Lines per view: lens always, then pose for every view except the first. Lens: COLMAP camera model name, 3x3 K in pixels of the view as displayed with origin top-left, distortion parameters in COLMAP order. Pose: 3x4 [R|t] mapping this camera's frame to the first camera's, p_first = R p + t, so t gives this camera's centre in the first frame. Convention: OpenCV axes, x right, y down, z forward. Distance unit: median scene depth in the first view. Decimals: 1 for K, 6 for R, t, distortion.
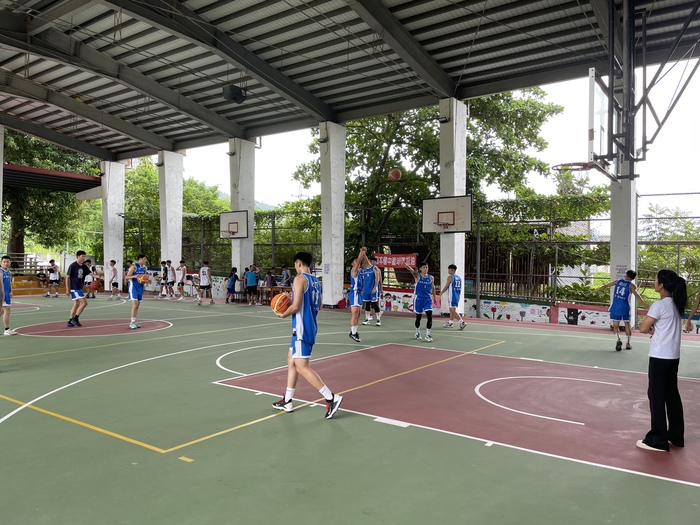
lens RADIAL K [[535.3, 0, 346.9], [0, 535.3, 248.4], [0, 0, 1]] dist [0.065188, -0.074865]
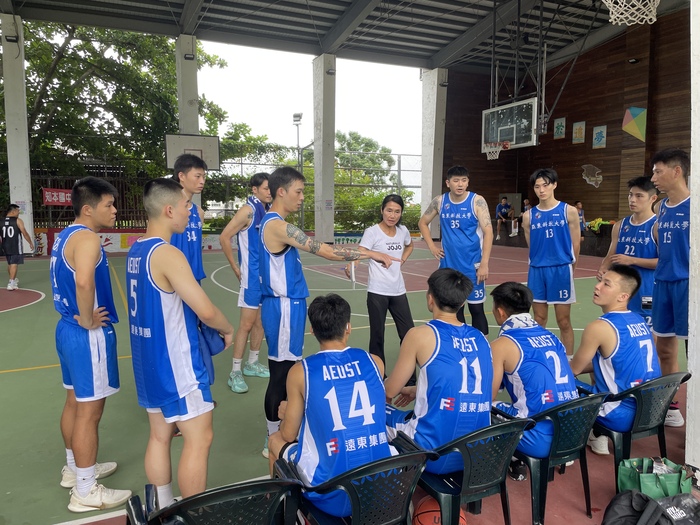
lens RADIAL K [[535.3, 0, 348.2], [0, 535.3, 262.5], [0, 0, 1]] dist [0.065188, -0.074865]
pose [[0.468026, -0.108699, 0.877004, -0.556384], [-0.015716, 0.991226, 0.131244, 0.005763], [-0.883575, -0.075209, 0.462211, 0.217276]]
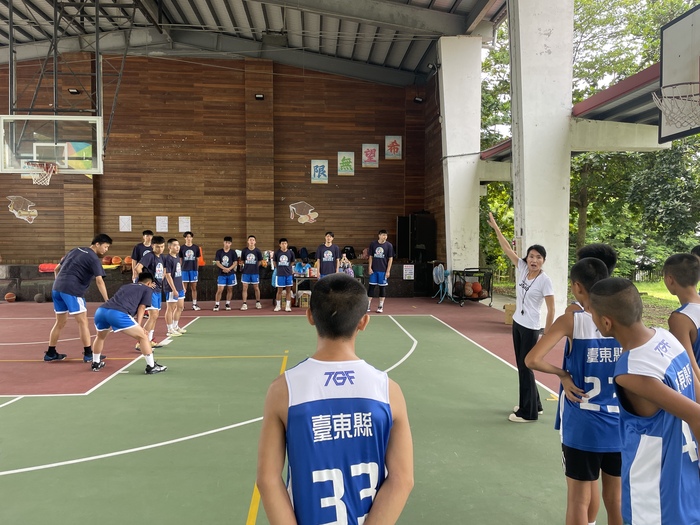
lens RADIAL K [[535.3, 0, 348.3], [0, 535.3, 262.1], [0, 0, 1]] dist [0.065188, -0.074865]
pose [[-0.650431, -0.050446, 0.757889, -0.431384], [-0.037977, 0.998704, 0.033883, 0.006257], [-0.758616, -0.006744, -0.651504, 0.485227]]
